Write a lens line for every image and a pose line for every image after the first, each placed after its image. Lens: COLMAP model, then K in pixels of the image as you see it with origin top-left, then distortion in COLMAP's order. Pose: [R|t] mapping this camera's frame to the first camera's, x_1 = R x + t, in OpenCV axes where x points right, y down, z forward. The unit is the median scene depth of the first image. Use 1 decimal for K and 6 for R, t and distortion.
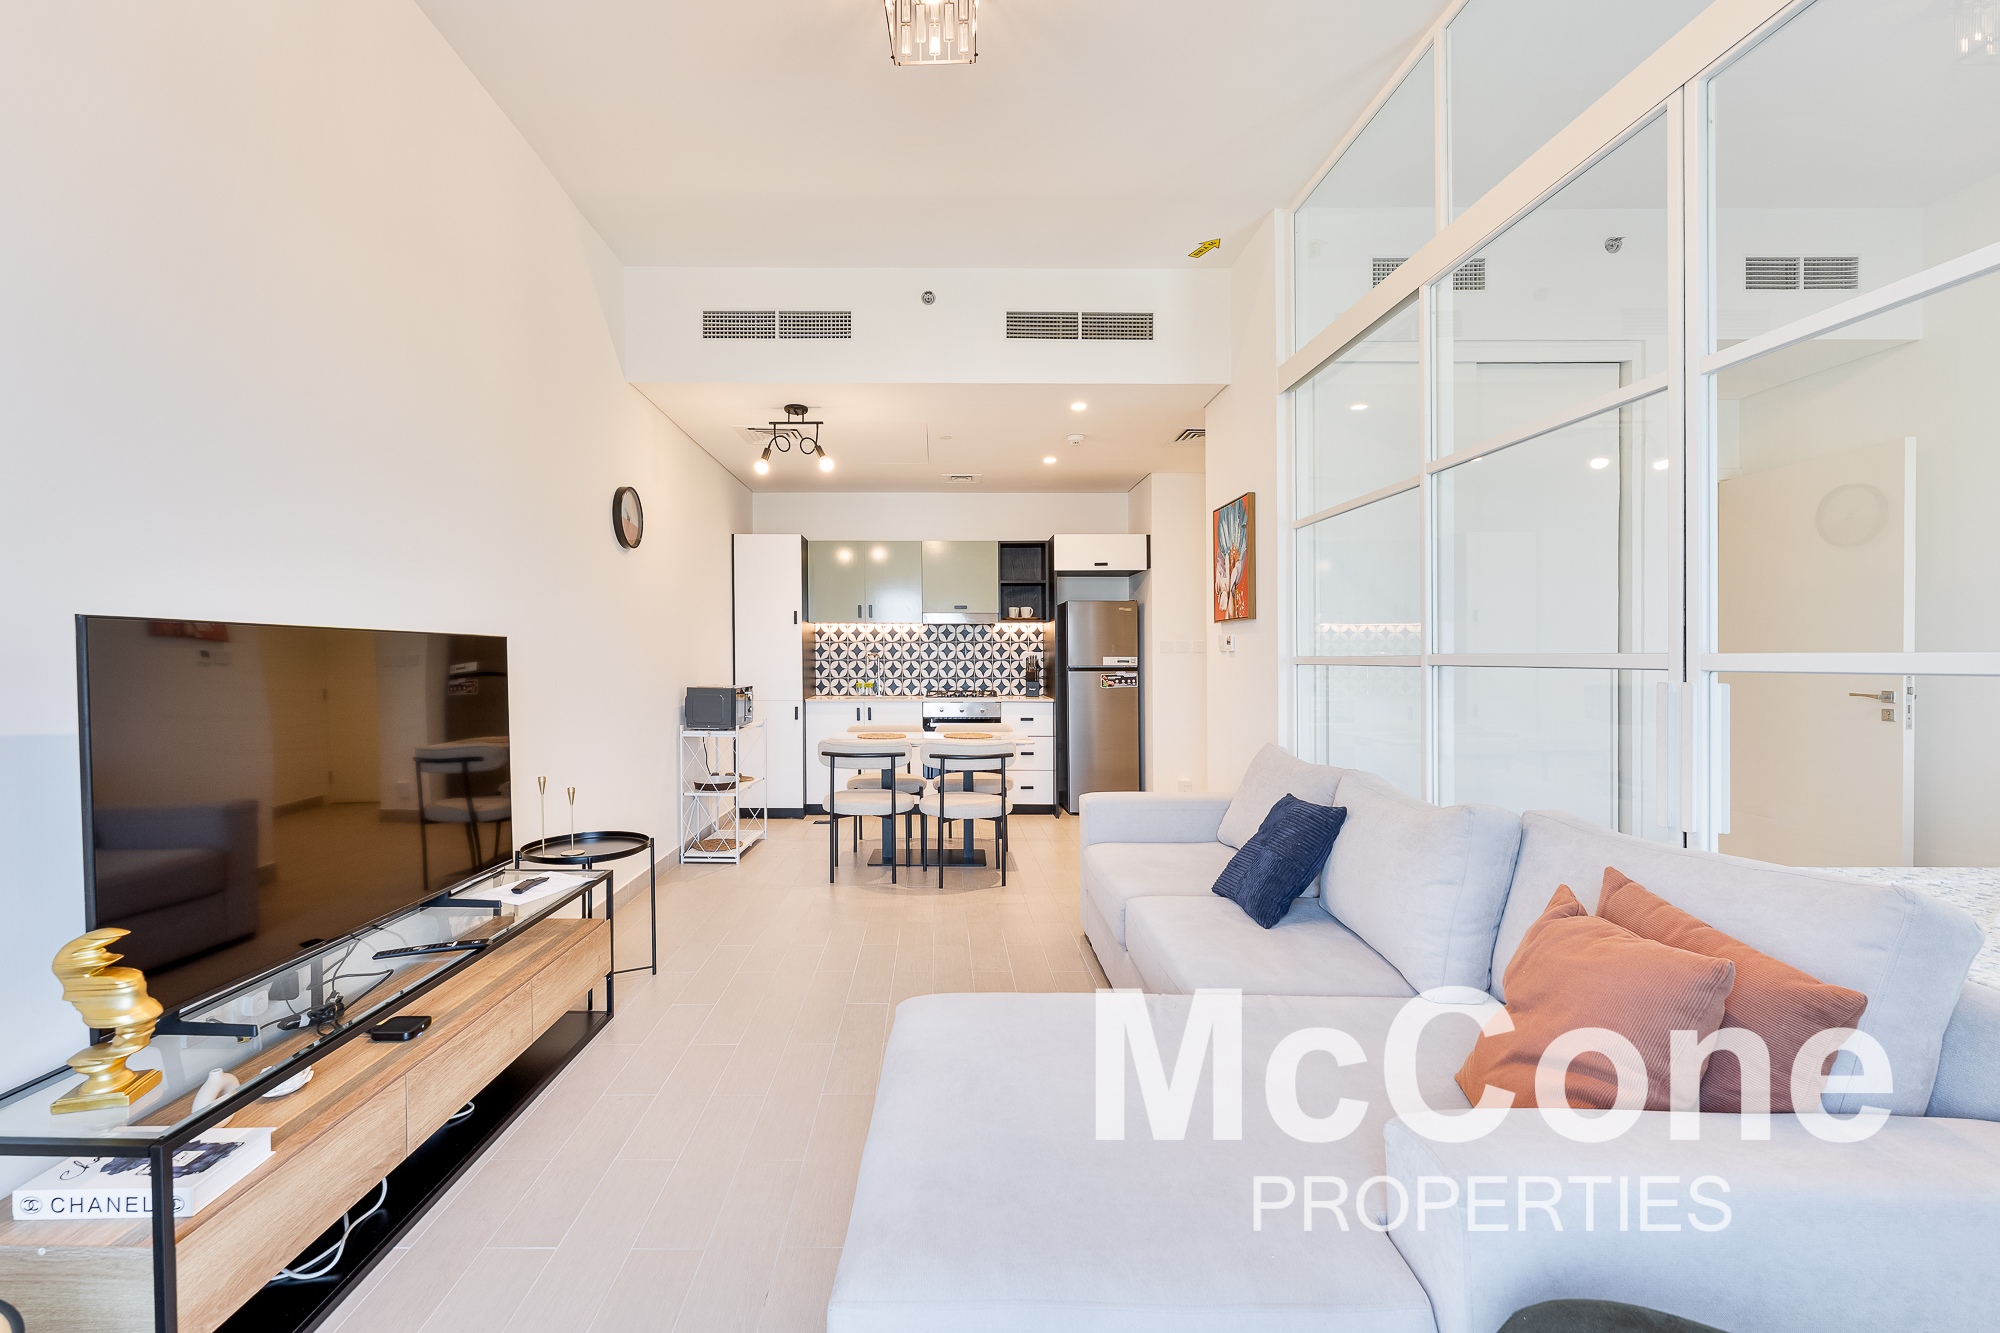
lens RADIAL K [[816.4, 0, 952.5], [0, 816.4, 657.9], [0, 0, 1]] dist [0.002317, -0.000597]
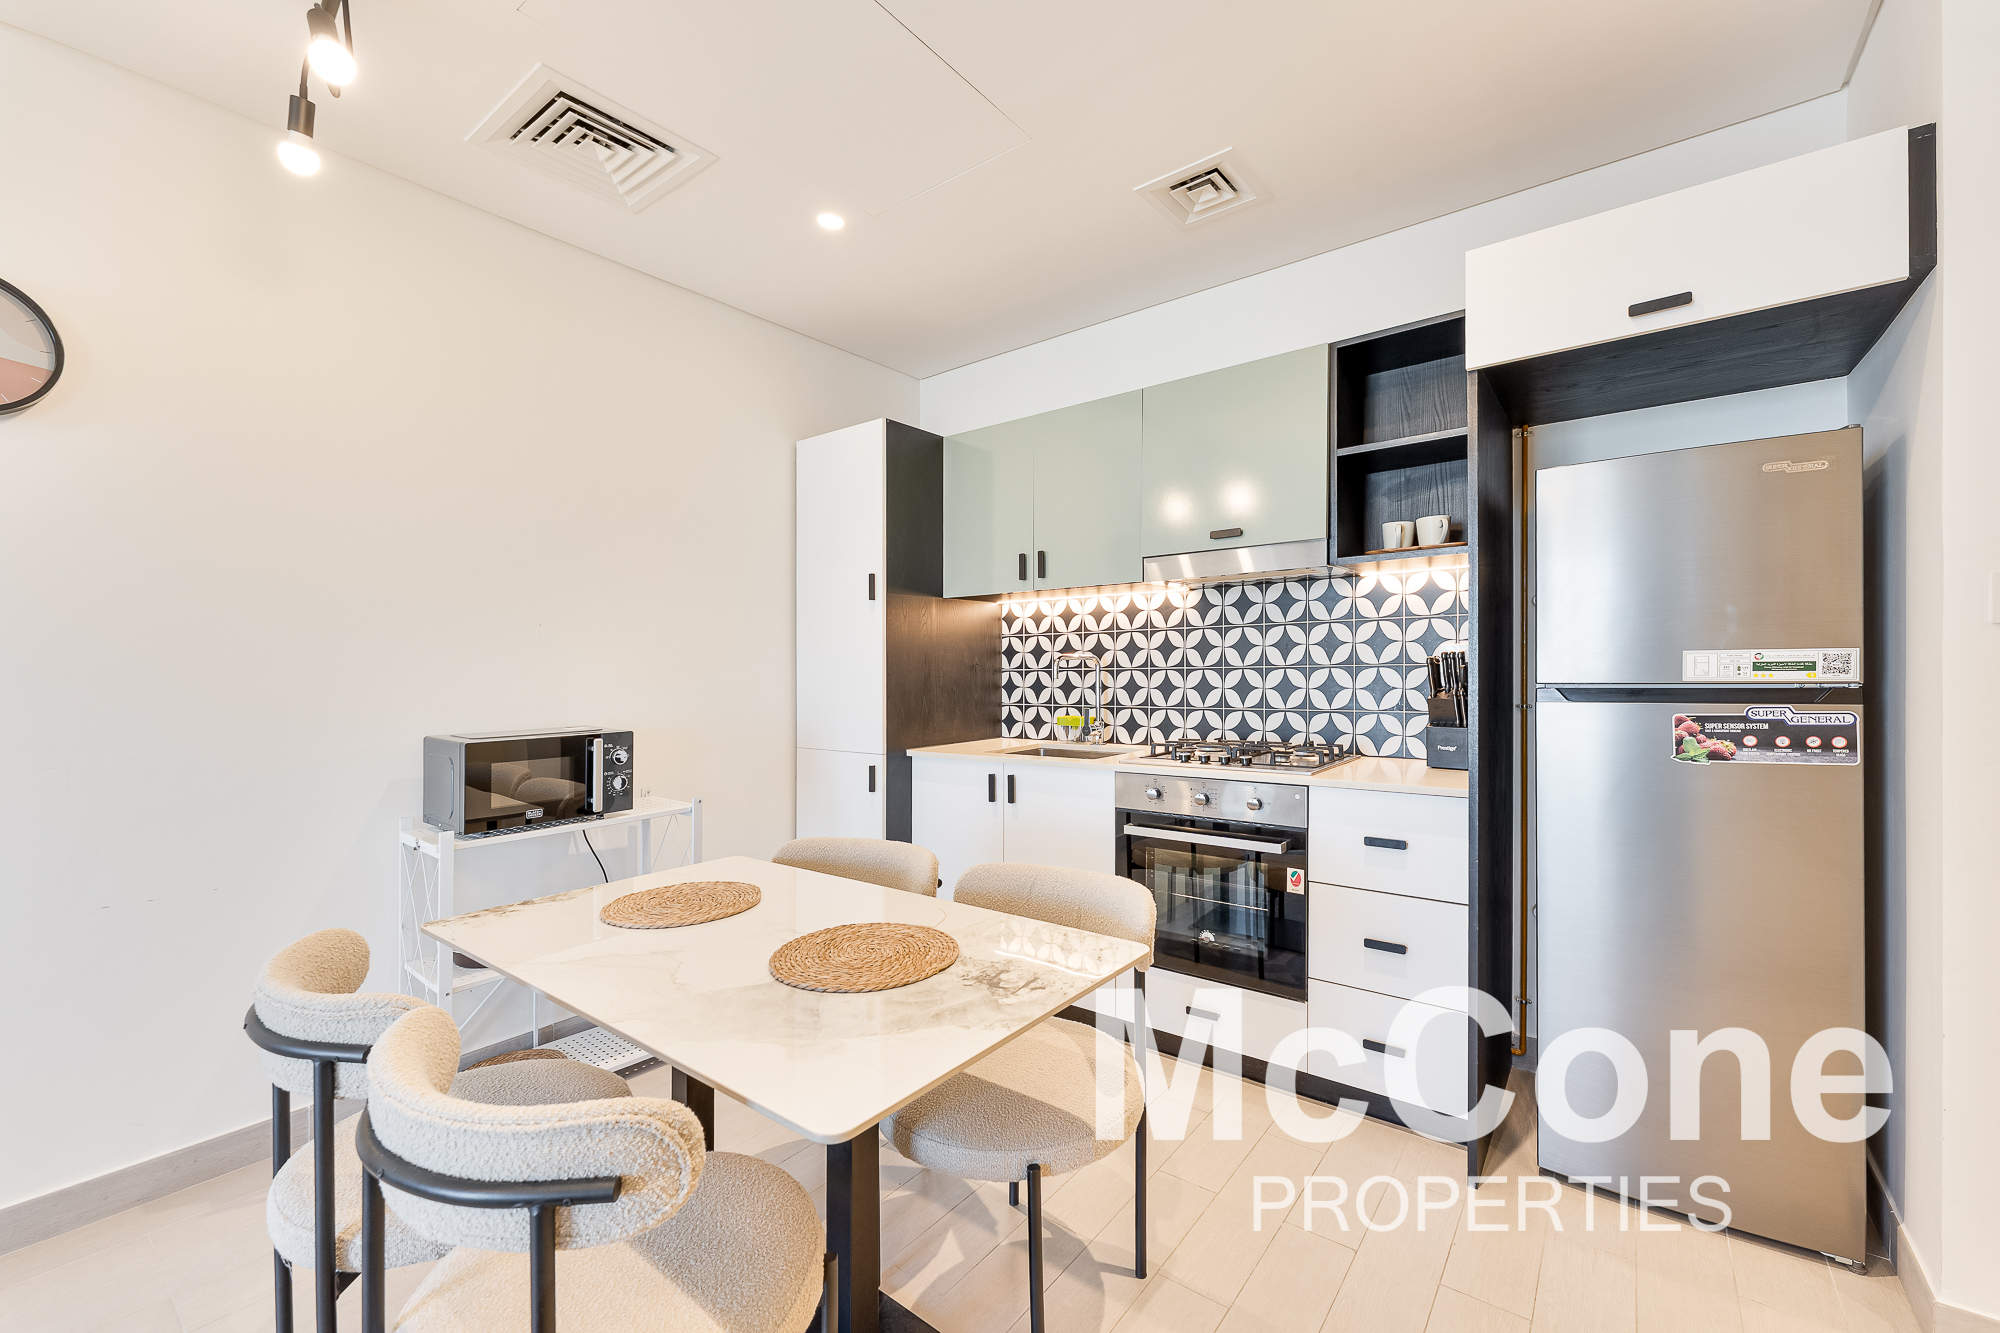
lens RADIAL K [[816.4, 0, 999.2], [0, 816.4, 676.6], [0, 0, 1]] dist [0.002317, -0.000597]
pose [[0.789604, -0.006481, -0.613582, 0.160583], [0.018195, 0.999752, 0.012854, -0.000143], [0.613346, -0.021314, 0.789526, 0.599286]]
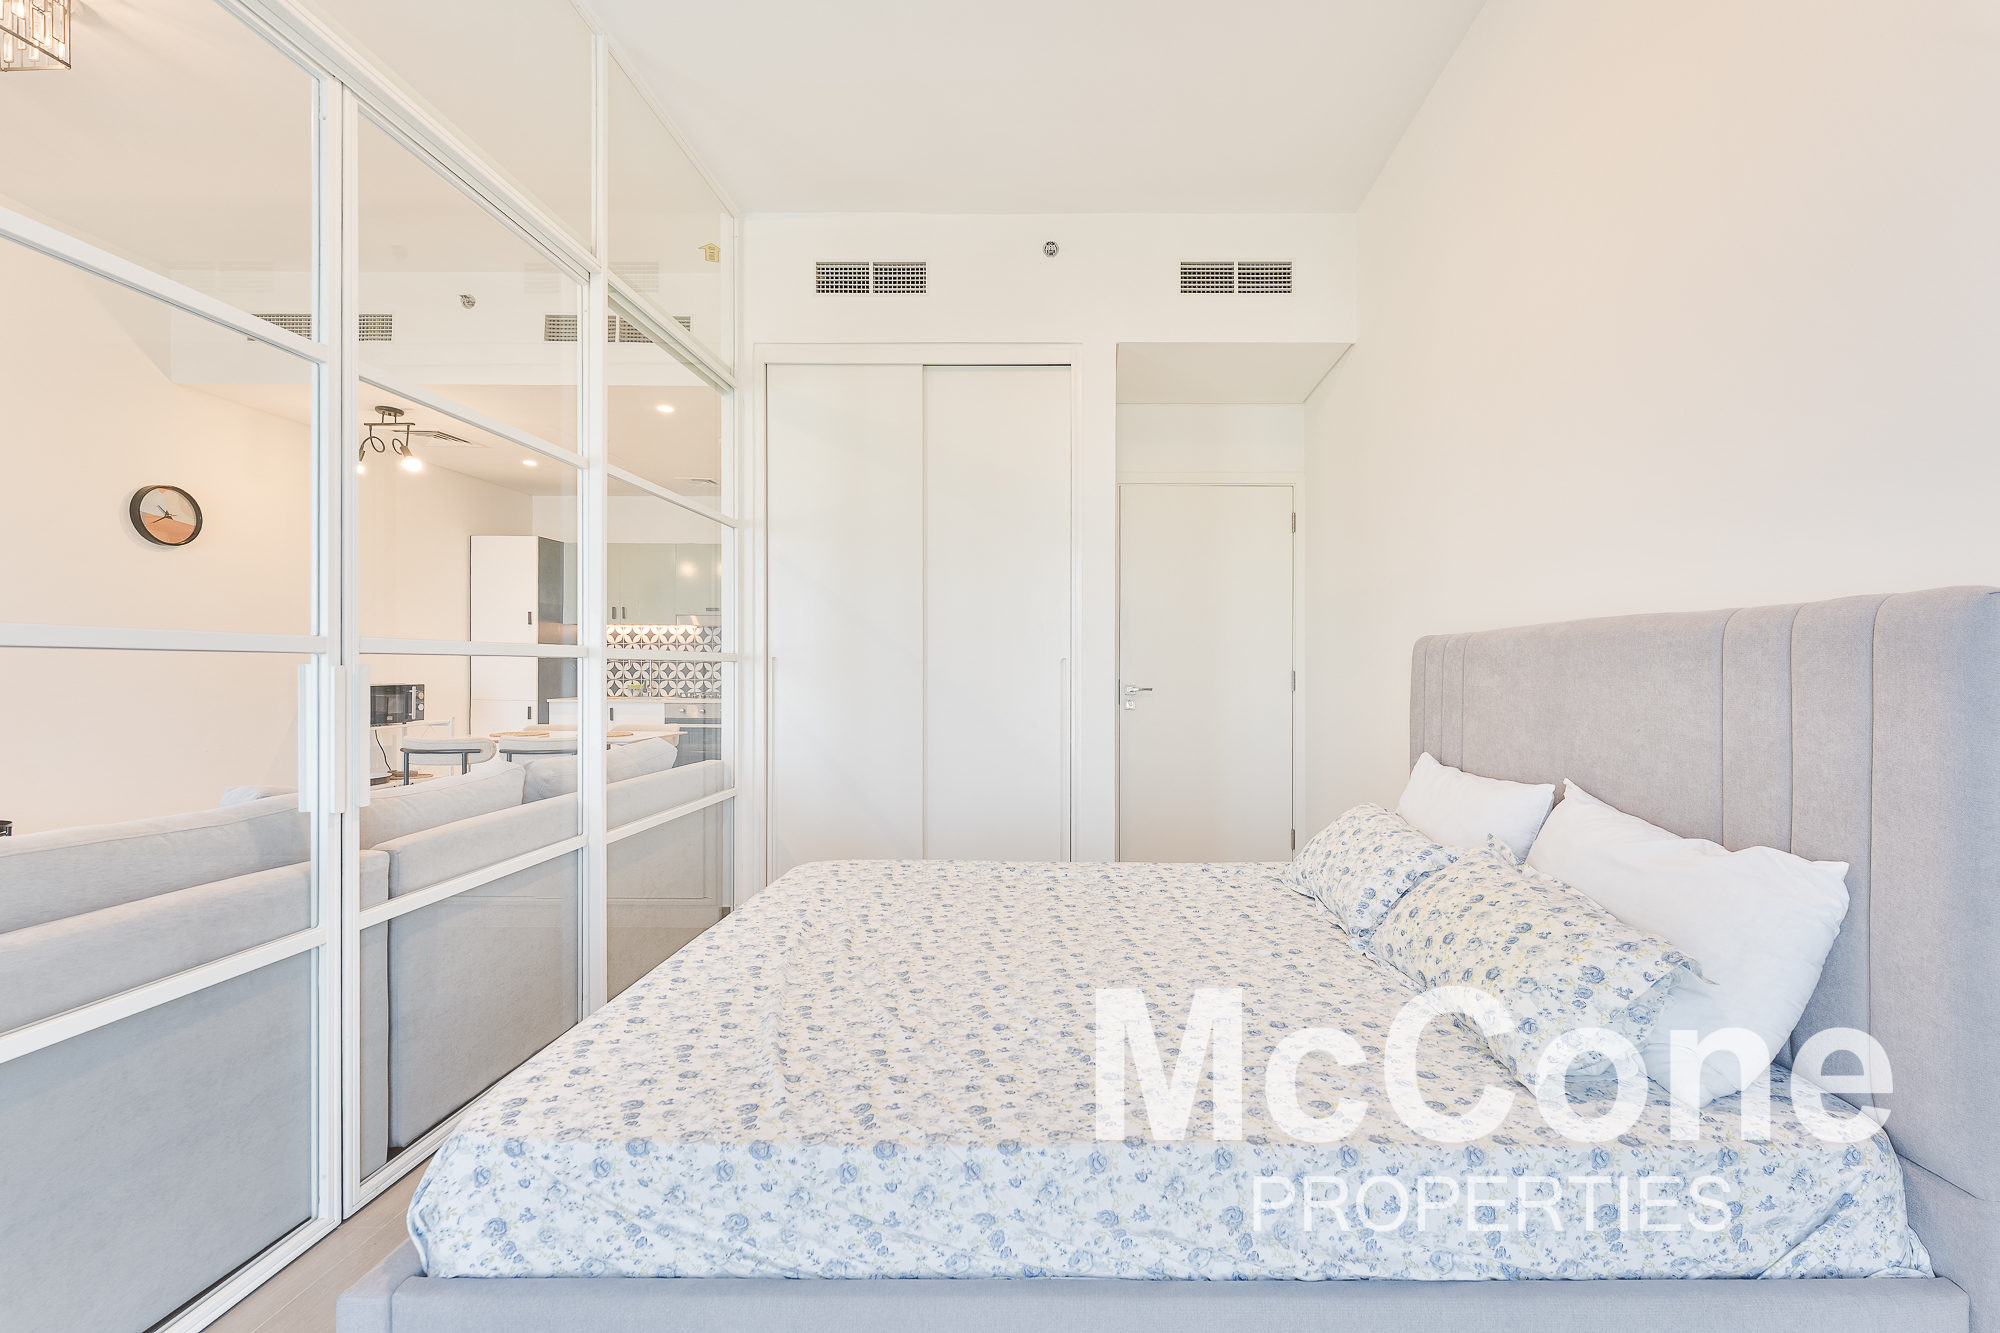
lens RADIAL K [[816.4, 0, 1064.8], [0, 816.4, 690.3], [0, 0, 1]] dist [0.002317, -0.000597]
pose [[0.999995, 0.001761, 0.002580, 0.429905], [-0.001839, 0.999530, 0.030590, 0.006208], [-0.002525, -0.030594, 0.999529, -0.015883]]
